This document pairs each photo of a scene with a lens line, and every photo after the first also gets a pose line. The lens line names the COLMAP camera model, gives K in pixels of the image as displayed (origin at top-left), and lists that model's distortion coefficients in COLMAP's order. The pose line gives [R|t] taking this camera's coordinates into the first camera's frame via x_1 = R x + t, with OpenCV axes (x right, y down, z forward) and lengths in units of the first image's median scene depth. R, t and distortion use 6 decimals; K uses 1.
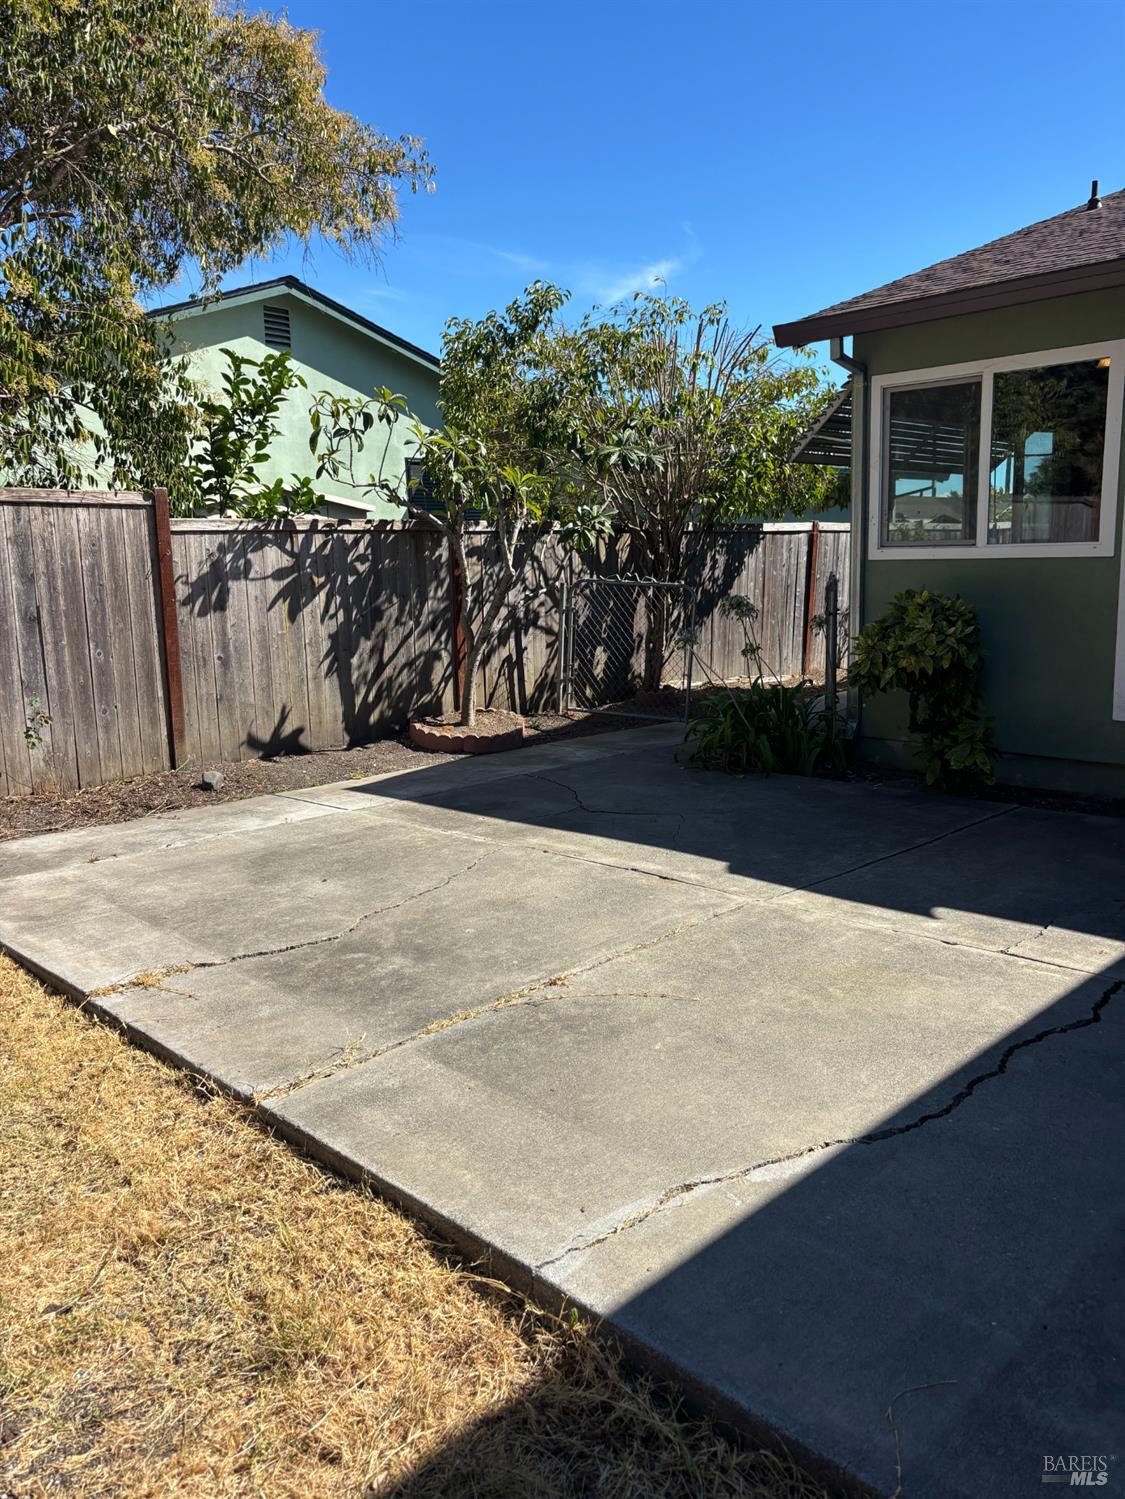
lens RADIAL K [[1128.9, 0, 556.8], [0, 1128.9, 739.2], [0, 0, 1]] dist [0.067172, -0.082285]
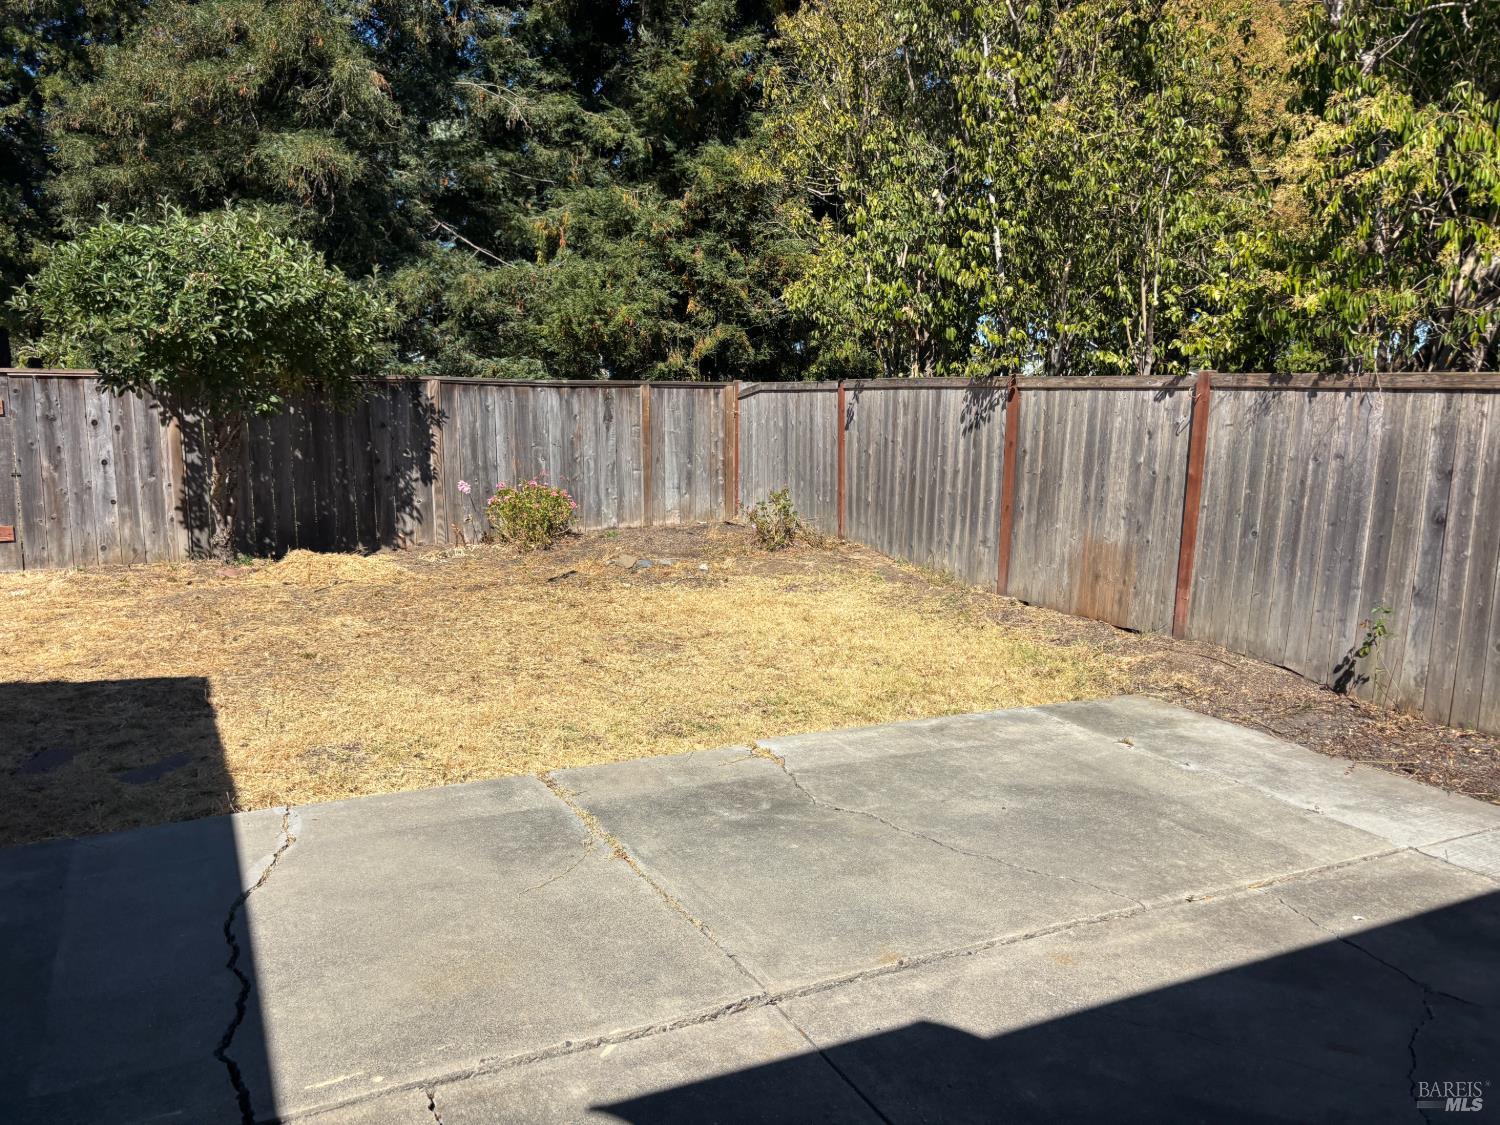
lens RADIAL K [[1129.7, 0, 728.6], [0, 1129.7, 585.8], [0, 0, 1]] dist [0.067172, -0.082285]
pose [[-0.308550, 0.174561, -0.935054, 0.804531], [-0.152858, 0.961142, 0.229871, -0.264544], [0.938846, 0.213857, -0.269877, 1.106639]]
